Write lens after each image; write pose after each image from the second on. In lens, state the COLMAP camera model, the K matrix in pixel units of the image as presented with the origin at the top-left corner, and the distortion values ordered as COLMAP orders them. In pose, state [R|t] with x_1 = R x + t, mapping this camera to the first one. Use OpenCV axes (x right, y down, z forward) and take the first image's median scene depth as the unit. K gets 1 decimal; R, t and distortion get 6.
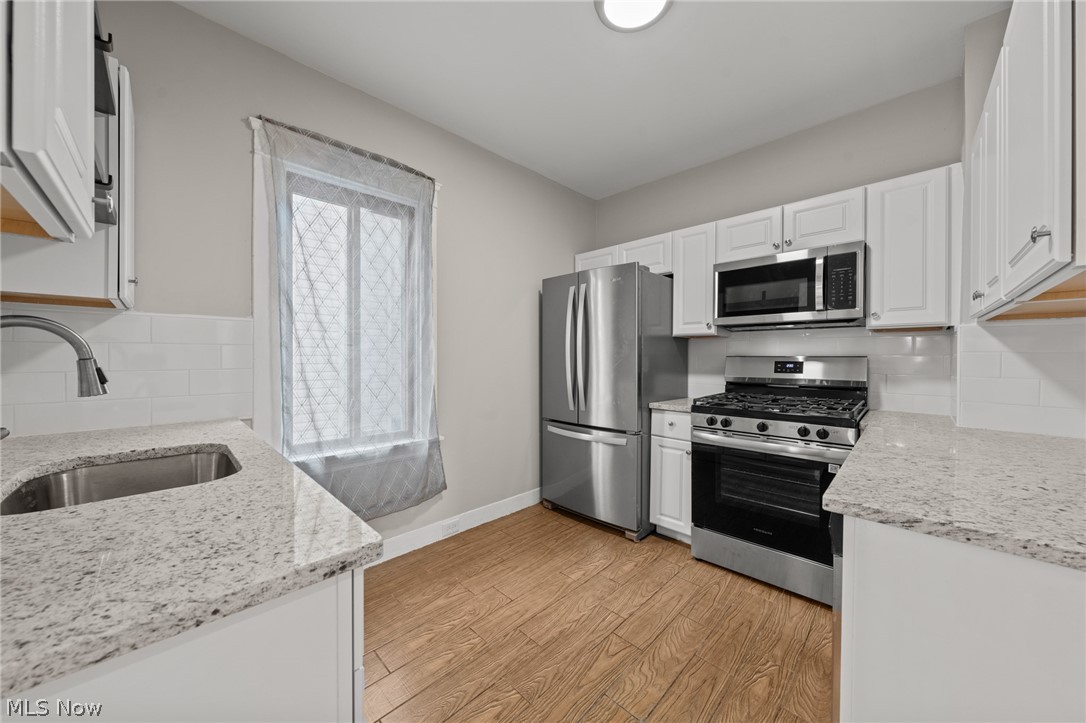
lens RADIAL K [[375.3, 0, 540.3], [0, 375.3, 361.2], [0, 0, 1]] dist [-0.001863, 0.000205]
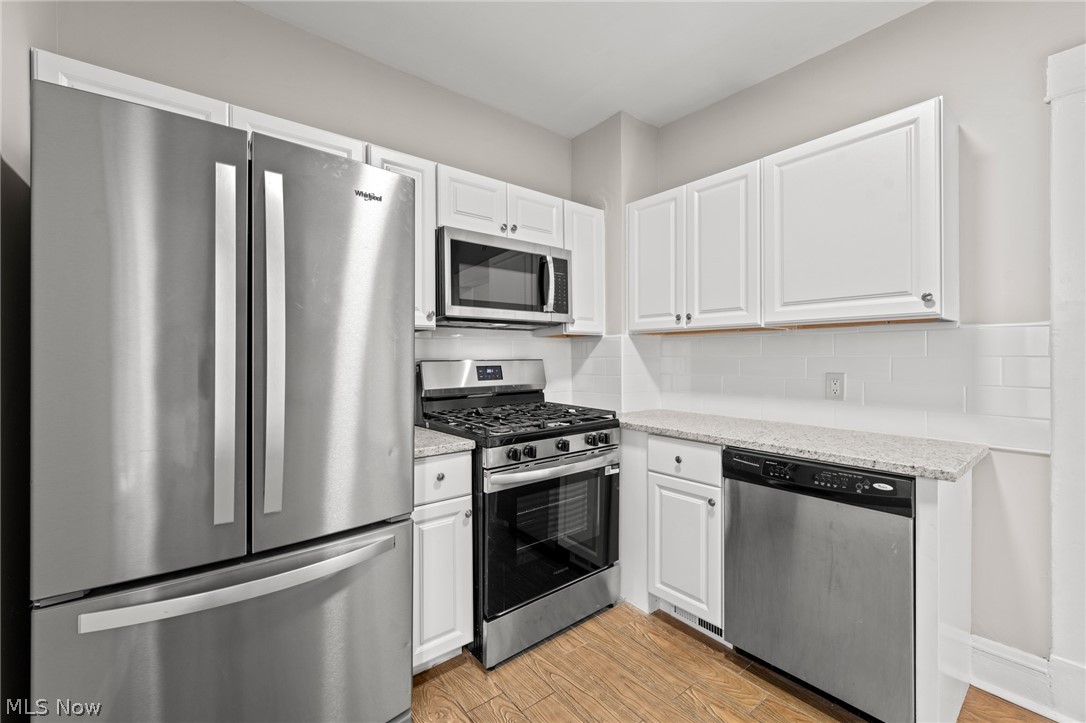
lens RADIAL K [[447.4, 0, 540.0], [0, 447.4, 355.0], [0, 0, 1]] dist [-0.011277, -0.000084]
pose [[0.107763, 0.000931, 0.994176, -0.338681], [0.012551, 0.999919, -0.002297, -0.021059], [-0.994097, 0.012726, 0.107743, 0.789415]]
